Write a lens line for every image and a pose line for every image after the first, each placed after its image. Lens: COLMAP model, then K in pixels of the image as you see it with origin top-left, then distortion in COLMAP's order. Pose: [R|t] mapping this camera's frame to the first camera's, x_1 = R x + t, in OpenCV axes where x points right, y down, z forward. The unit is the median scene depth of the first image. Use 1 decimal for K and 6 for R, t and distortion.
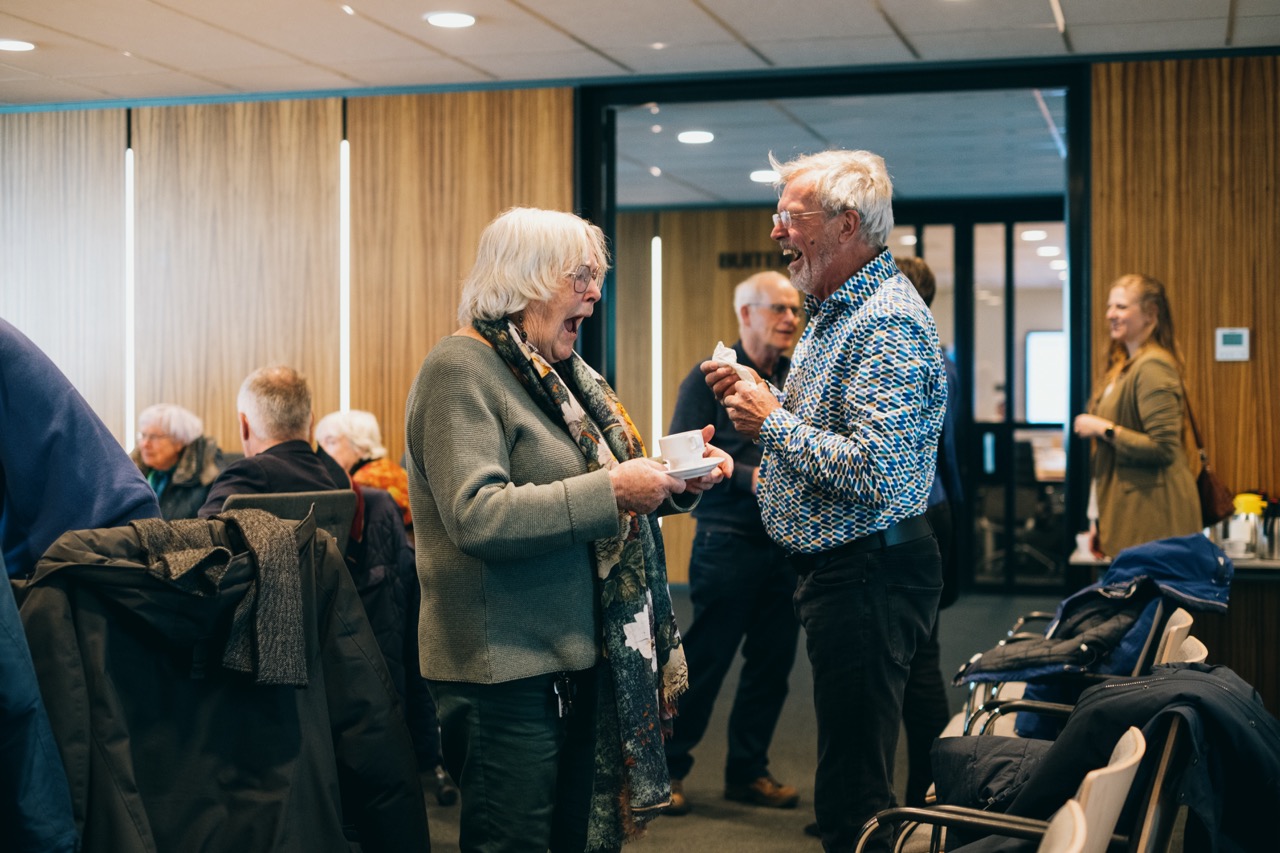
lens RADIAL K [[1982.5, 0, 640.0], [0, 1982.5, 426.5], [0, 0, 1]] dist [0.003968, 0.006307]
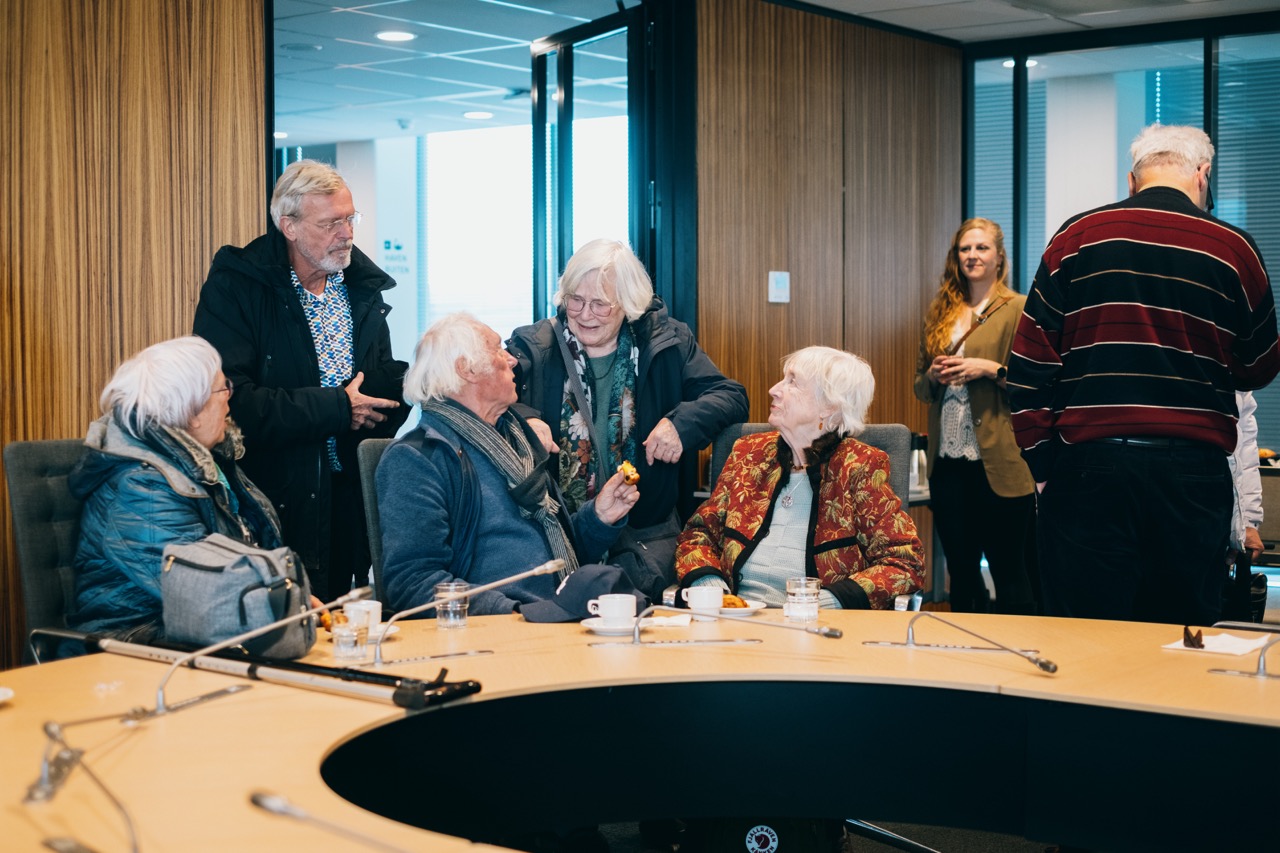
lens RADIAL K [[1982.5, 0, 640.0], [0, 1982.5, 426.5], [0, 0, 1]] dist [0.003968, 0.006307]
pose [[0.363734, -0.041510, 0.930578, -0.608243], [0.016371, 0.999137, 0.038169, -0.008483], [-0.931359, 0.001351, 0.364100, 0.616737]]
